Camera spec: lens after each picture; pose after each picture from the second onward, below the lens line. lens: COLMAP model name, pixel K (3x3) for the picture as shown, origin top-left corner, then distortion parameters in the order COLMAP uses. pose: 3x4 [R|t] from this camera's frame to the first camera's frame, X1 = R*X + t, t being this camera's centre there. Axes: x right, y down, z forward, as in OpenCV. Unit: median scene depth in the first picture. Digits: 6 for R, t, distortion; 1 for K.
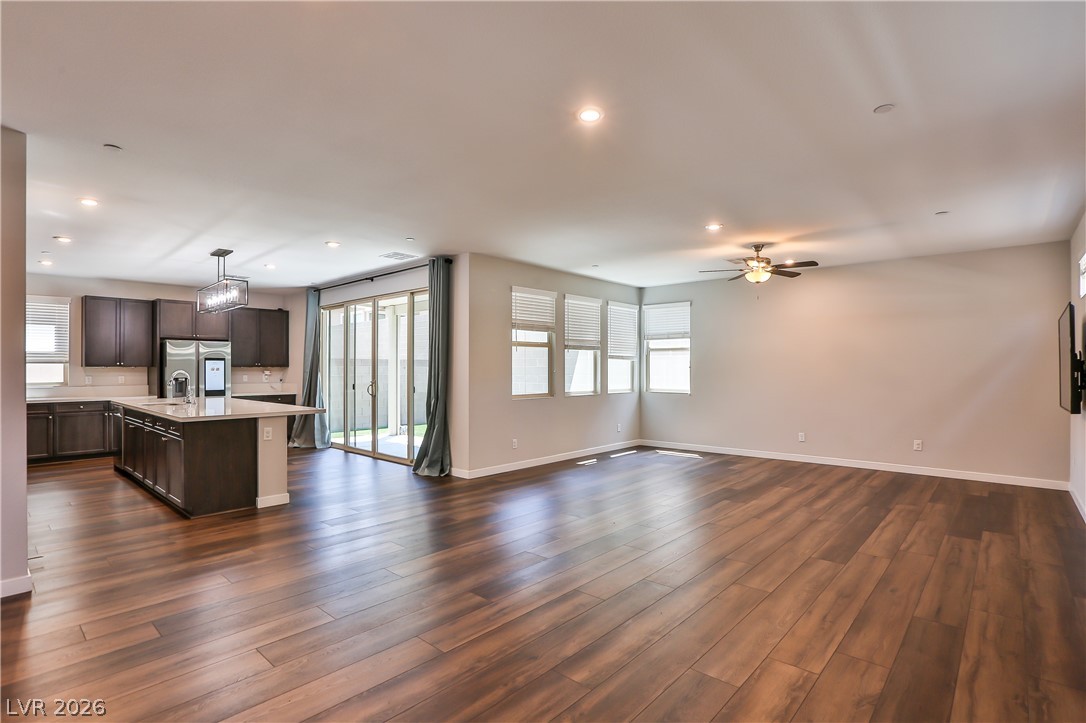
lens RADIAL K [[534.5, 0, 548.0], [0, 534.5, 368.8], [0, 0, 1]] dist [-0.065149, 0.026528]
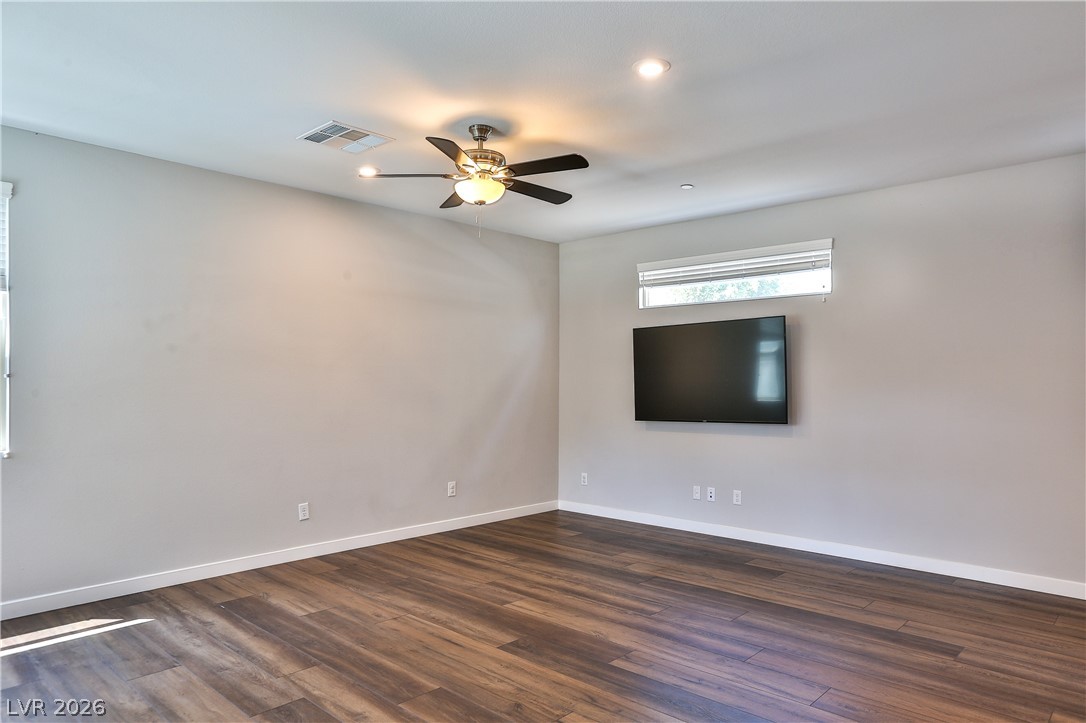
lens RADIAL K [[684.2, 0, 549.7], [0, 684.2, 387.9], [0, 0, 1]] dist [-0.011076, 0.002589]
pose [[0.021447, -0.010511, 0.999715, -0.210570], [0.000439, 0.999945, 0.010504, 0.000364], [-0.999770, 0.000214, 0.021450, 0.833185]]
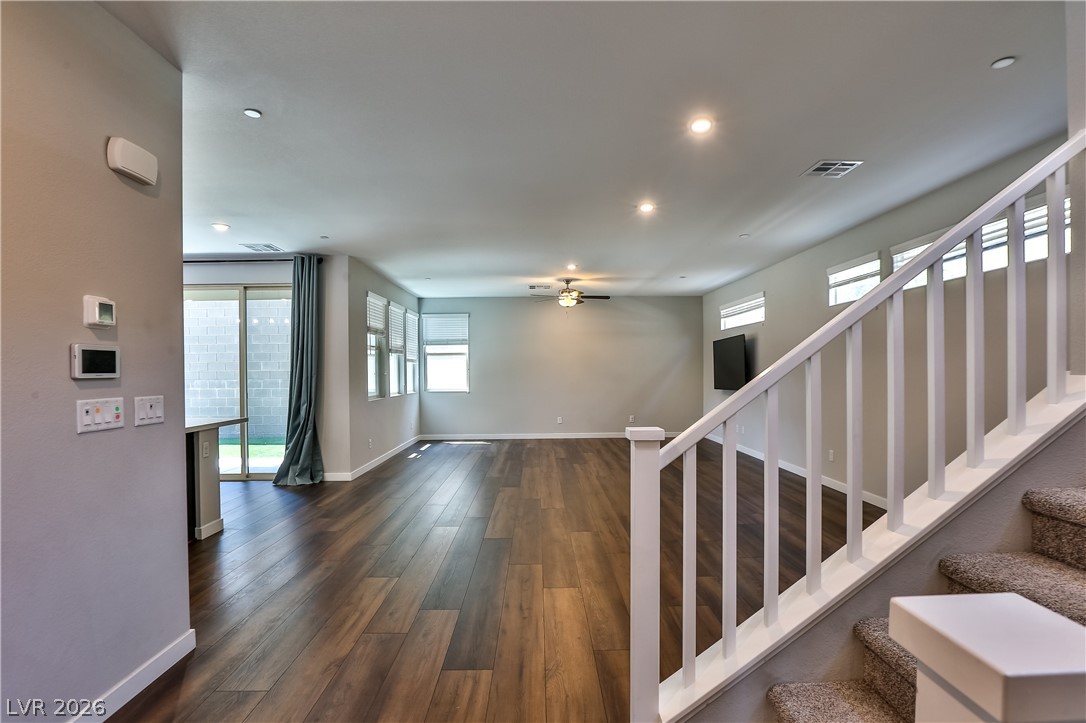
lens RADIAL K [[534.5, 0, 548.0], [0, 534.5, 368.8], [0, 0, 1]] dist [-0.065149, 0.026528]
pose [[0.732773, -0.004776, 0.680457, -0.530722], [0.010082, 0.999942, -0.003838, 0.002822], [-0.680399, 0.009673, 0.732778, 0.015227]]
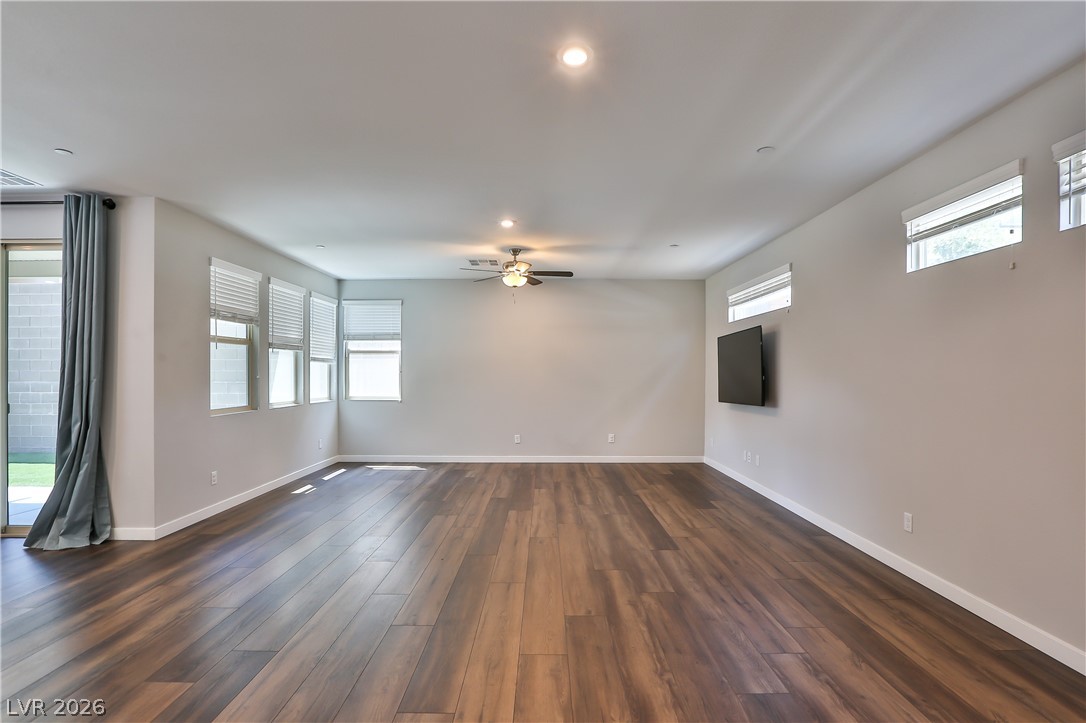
lens RADIAL K [[539.5, 0, 546.8], [0, 539.5, 373.6], [0, 0, 1]] dist [-0.059842, 0.026307]
pose [[0.744504, 0.000062, 0.667618, -0.212288], [0.000345, 1.000000, -0.000477, 0.000720], [-0.667618, 0.000586, 0.744504, 0.184210]]
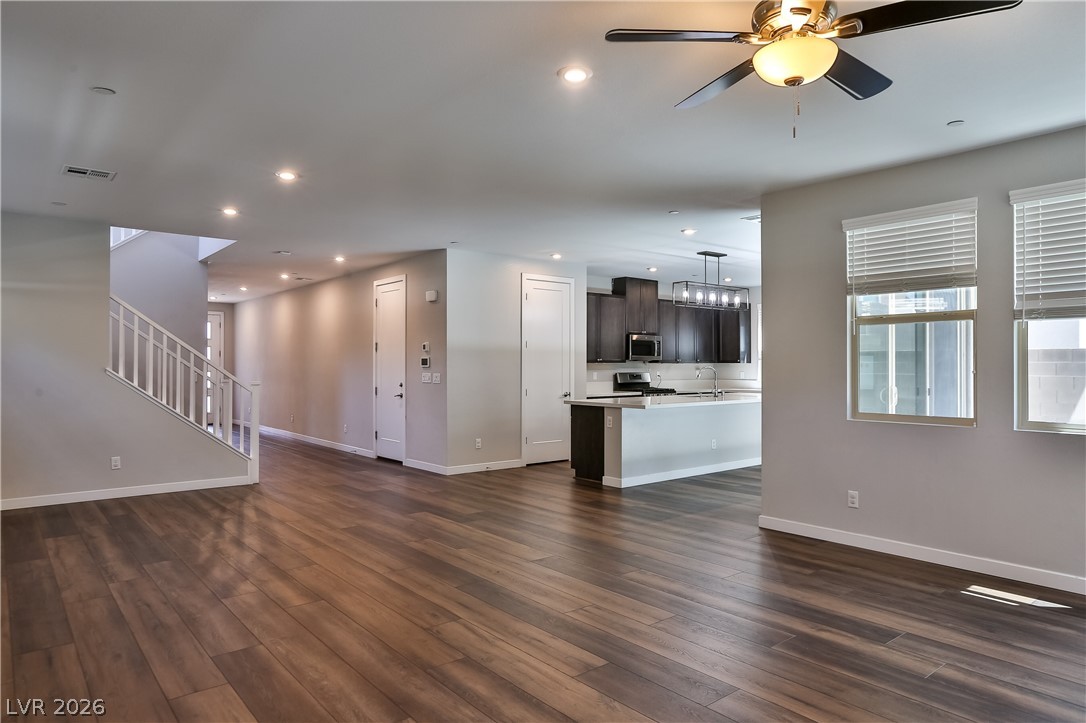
lens RADIAL K [[683.5, 0, 545.6], [0, 683.5, 360.7], [0, 0, 1]] dist [-0.034726, 0.029987]
pose [[-0.156236, -0.006378, -0.987699, 0.725991], [-0.003123, 0.999977, -0.005963, -0.000166], [0.987715, 0.002153, -0.156252, 0.830829]]
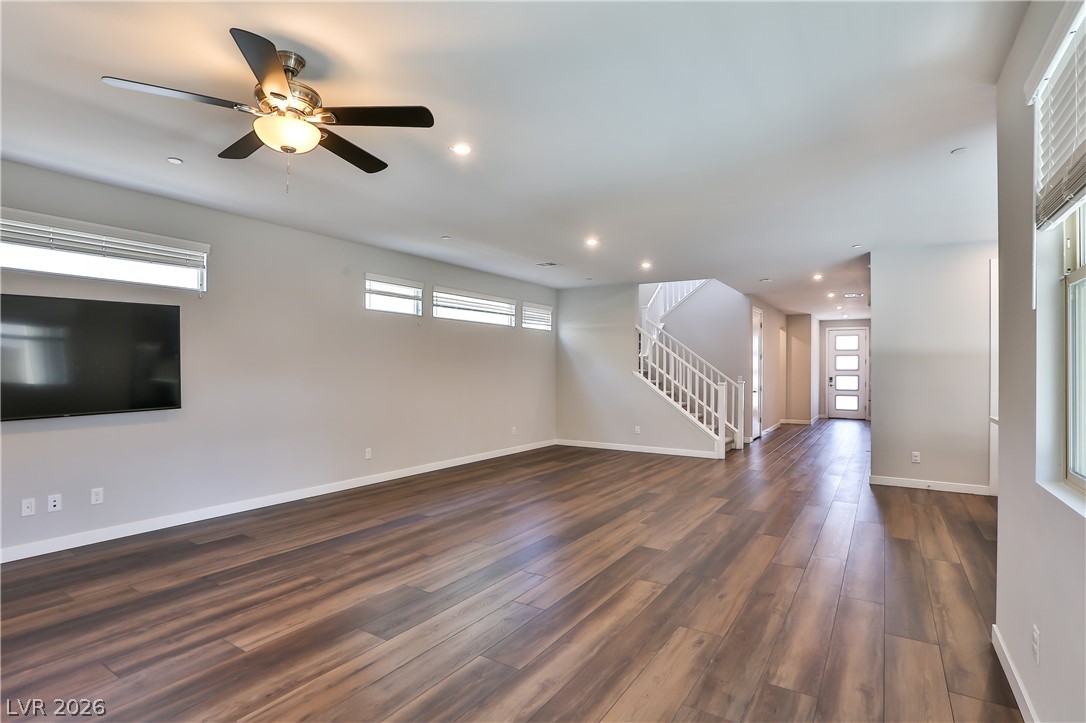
lens RADIAL K [[534.5, 0, 548.0], [0, 534.5, 368.8], [0, 0, 1]] dist [-0.065149, 0.026528]
pose [[-0.988217, -0.003132, -0.153029, 0.237532], [-0.003465, 0.999992, 0.001911, -0.001214], [0.153022, 0.002419, -0.988220, 1.280413]]
